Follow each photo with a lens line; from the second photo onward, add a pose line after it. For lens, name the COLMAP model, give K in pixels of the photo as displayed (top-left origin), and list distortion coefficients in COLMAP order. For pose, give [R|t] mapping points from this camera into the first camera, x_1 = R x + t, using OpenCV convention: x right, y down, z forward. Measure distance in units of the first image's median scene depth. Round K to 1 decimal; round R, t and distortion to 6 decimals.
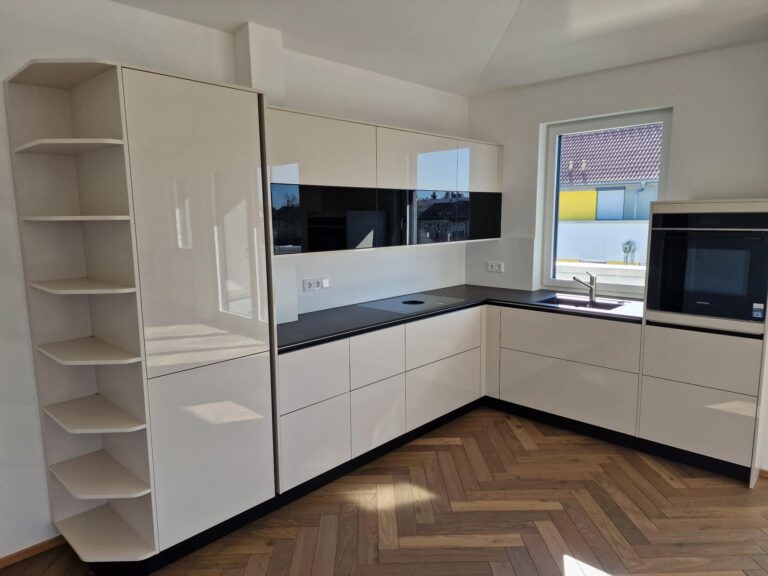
lens RADIAL K [[512.3, 0, 384.0], [0, 512.3, 288.0], [0, 0, 1]] dist [0.113162, -0.131594]
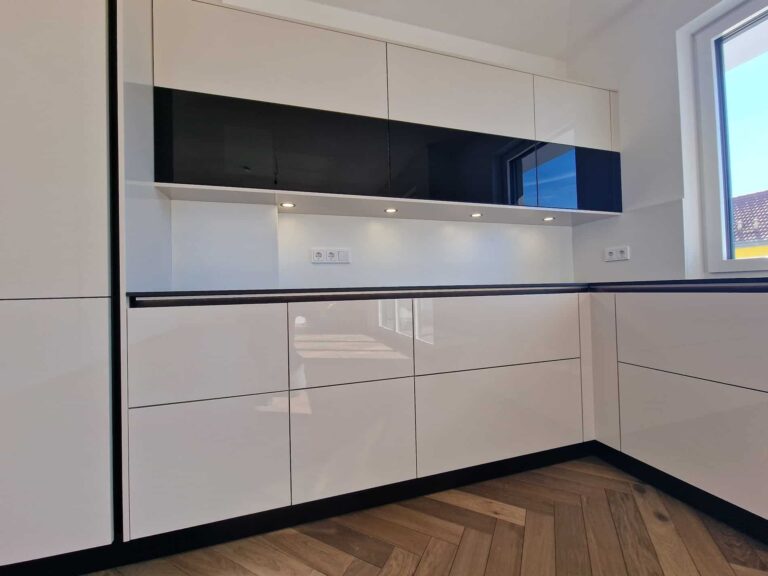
lens RADIAL K [[308.4, 0, 384.0], [0, 308.4, 288.0], [0, 0, 1]] dist [0.012698, -0.008385]
pose [[0.868684, -0.020593, -0.494939, 0.172316], [-0.051771, 0.989890, -0.132053, 0.093971], [0.492654, 0.140336, 0.858835, 0.553710]]
